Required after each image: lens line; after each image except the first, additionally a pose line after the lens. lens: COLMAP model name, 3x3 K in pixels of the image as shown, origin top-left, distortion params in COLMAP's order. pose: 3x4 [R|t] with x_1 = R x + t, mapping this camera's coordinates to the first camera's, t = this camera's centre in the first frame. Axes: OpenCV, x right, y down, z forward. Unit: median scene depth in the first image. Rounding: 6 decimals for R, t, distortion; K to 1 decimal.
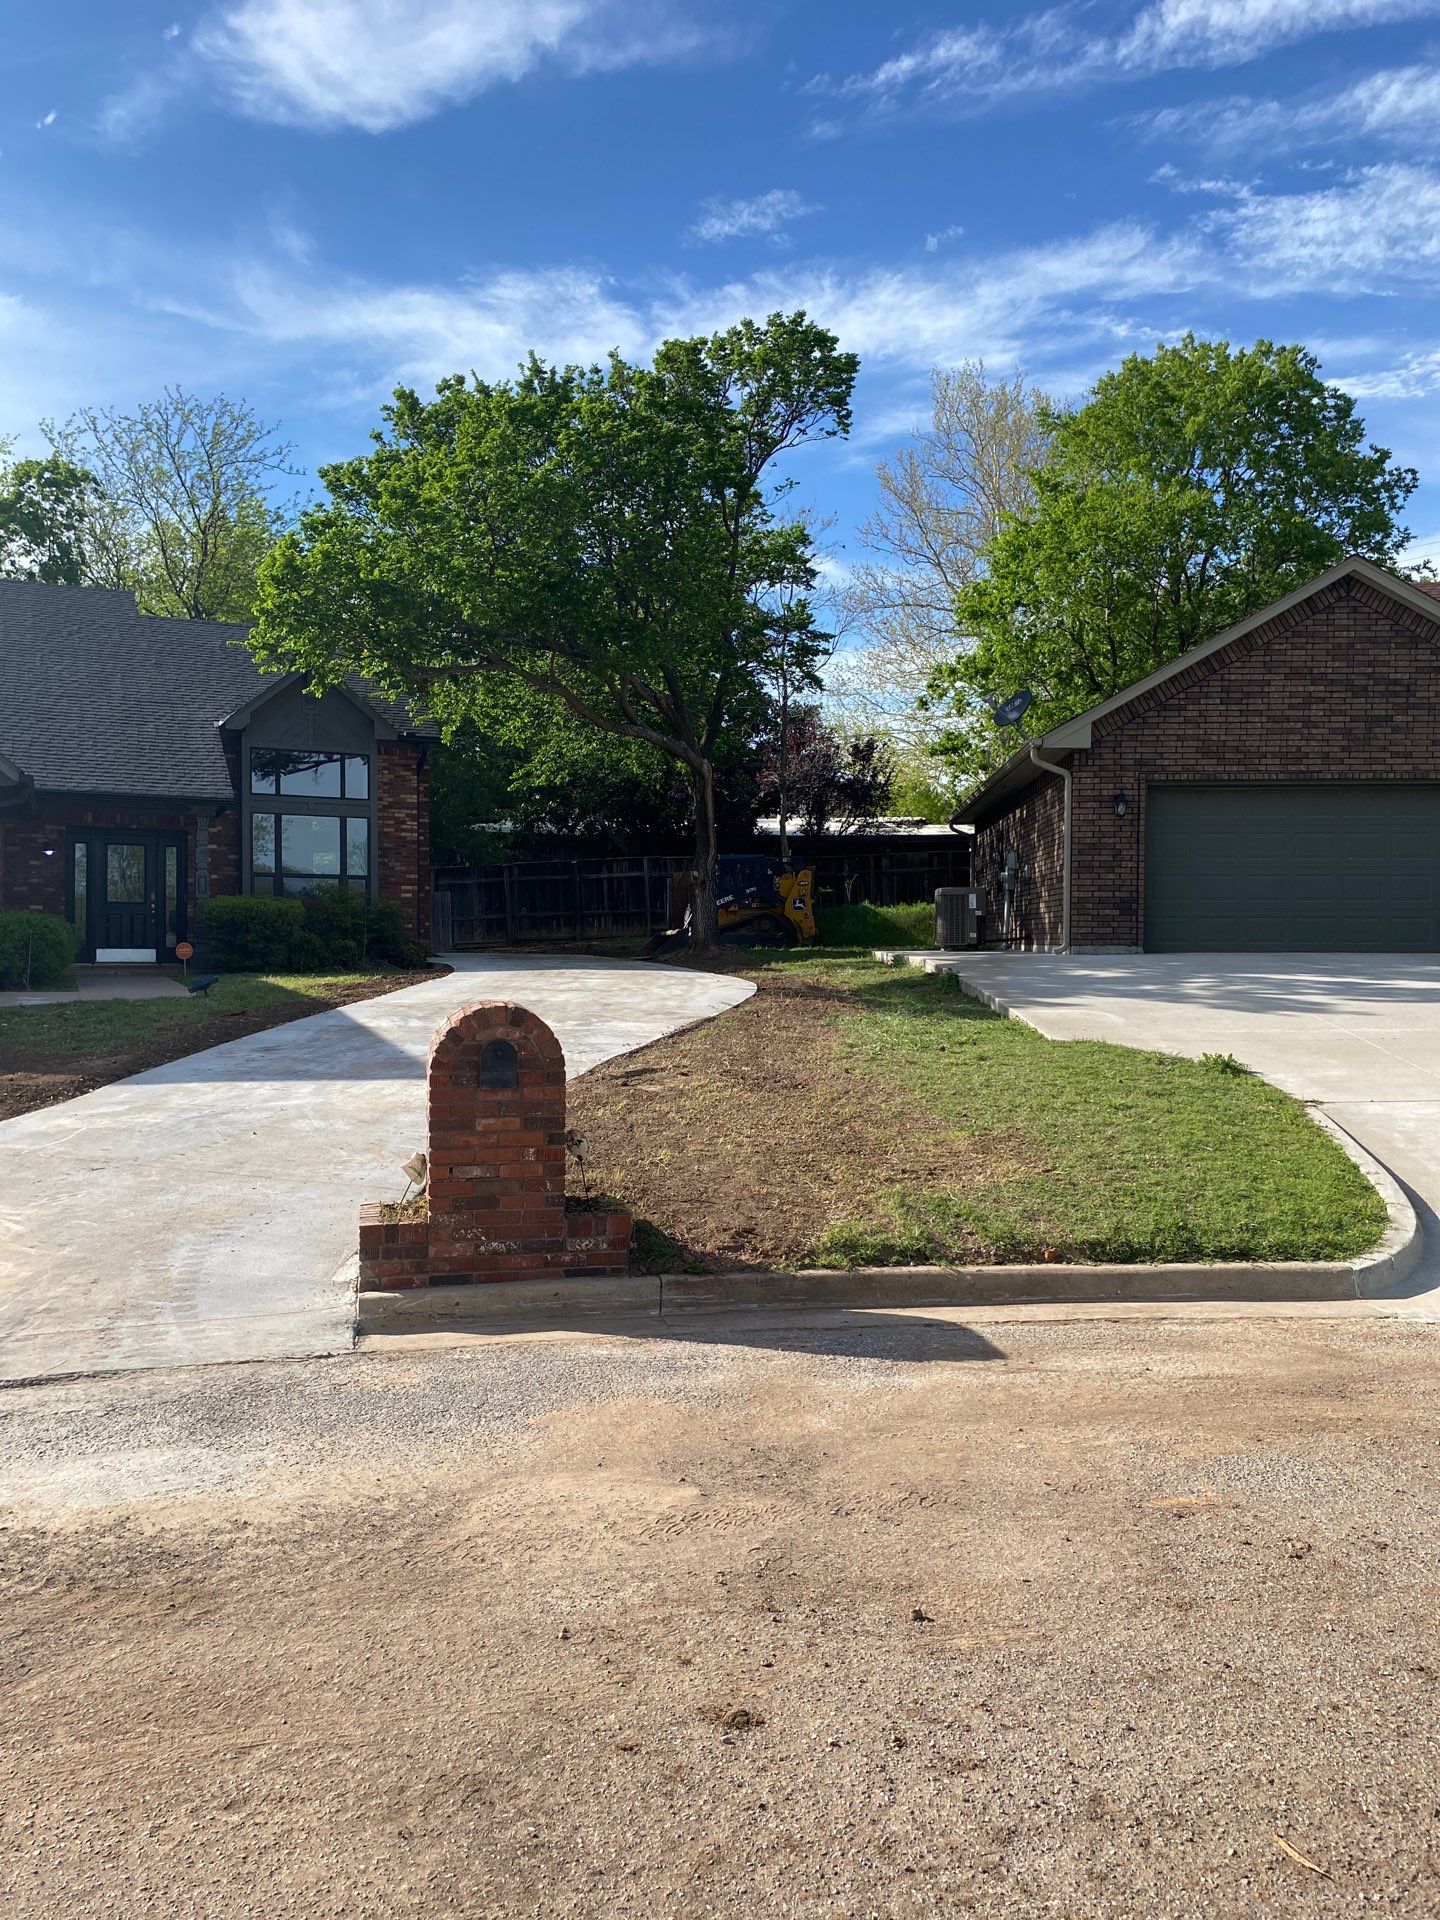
lens RADIAL K [[1455.3, 0, 724.3], [0, 1455.3, 968.2], [0, 0, 1]] dist [0.047366, -0.072759]
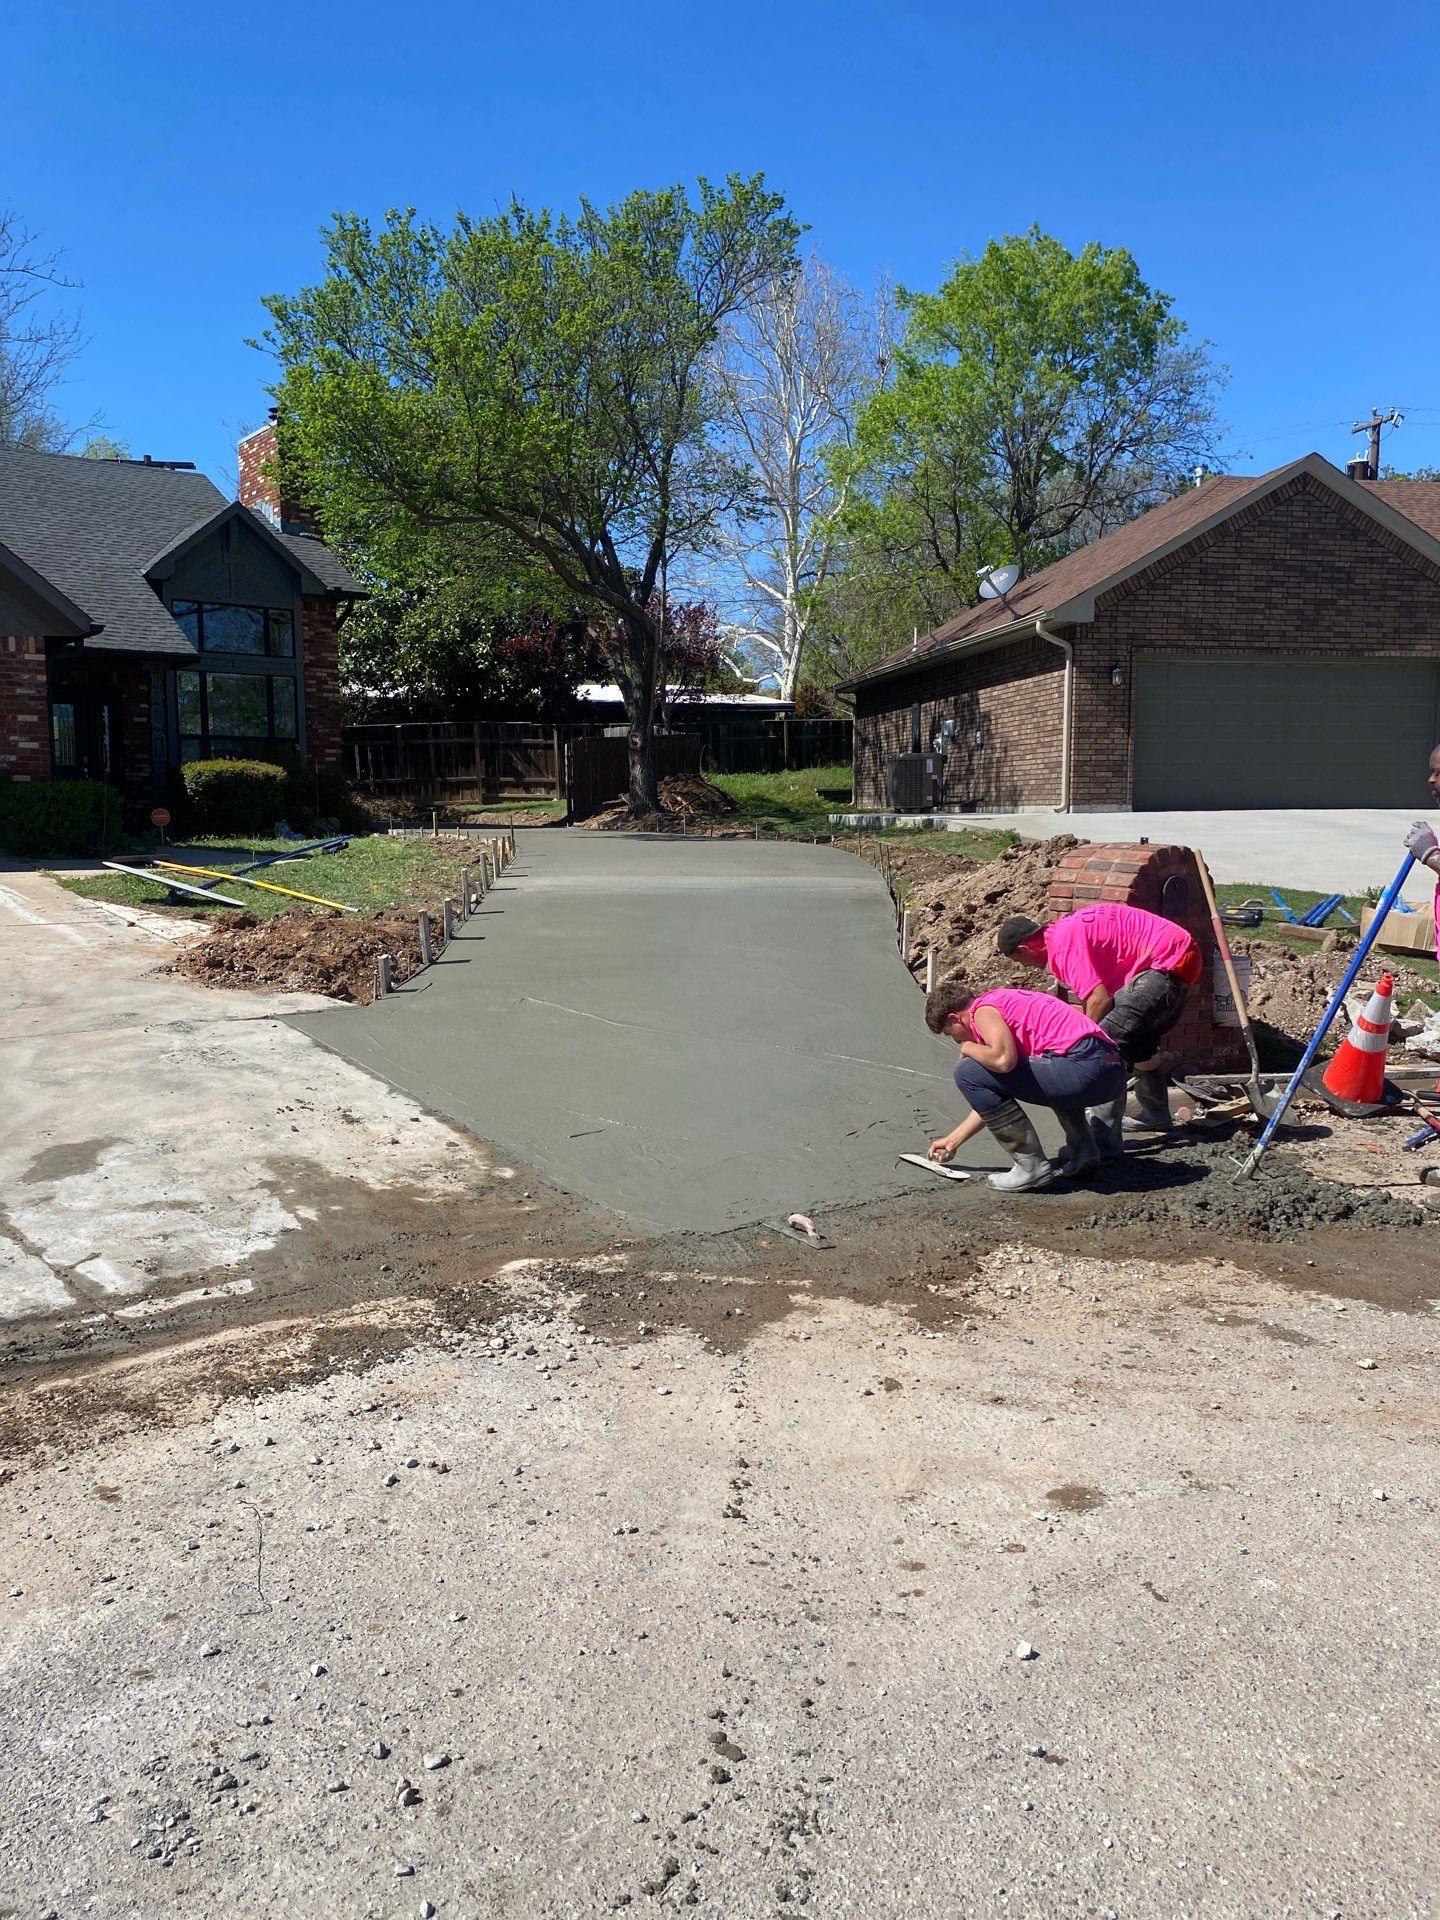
lens RADIAL K [[1455.3, 0, 742.1], [0, 1455.3, 963.8], [0, 0, 1]] dist [0.047366, -0.072759]
pose [[0.969537, -0.032860, 0.242731, -0.218573], [0.012029, 0.996152, 0.086810, 0.004137], [-0.244650, -0.081246, 0.966202, -0.008195]]
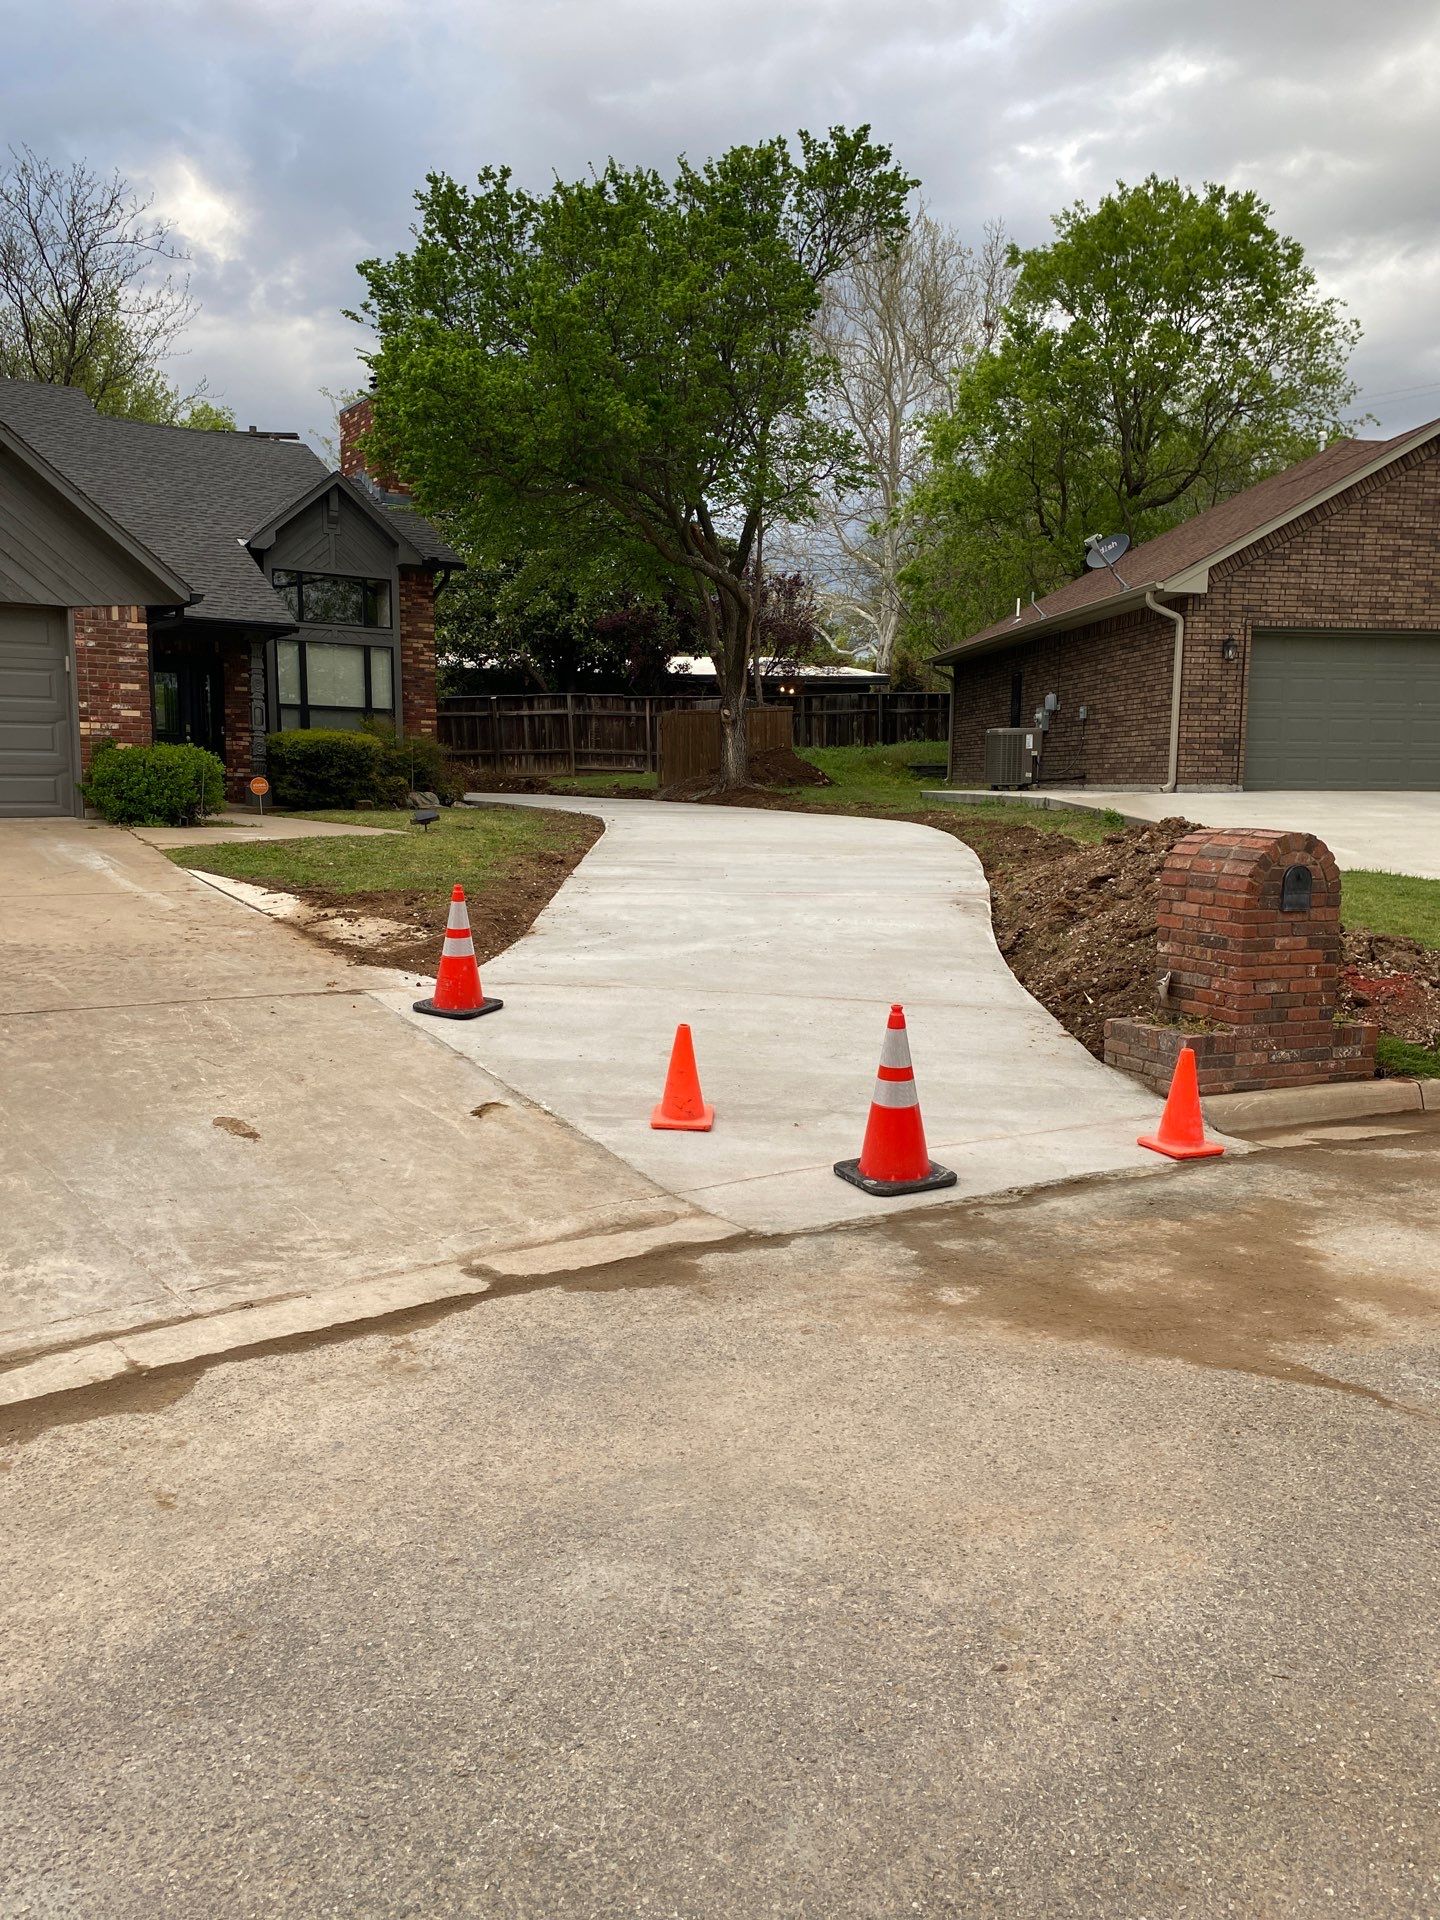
lens RADIAL K [[1455.3, 0, 723.1], [0, 1455.3, 972.6], [0, 0, 1]] dist [0.047366, -0.072759]
pose [[0.985223, -0.017791, 0.170349, -0.216261], [-0.001132, 0.993892, 0.110349, 0.002818], [-0.171271, -0.108911, 0.979186, 0.002747]]
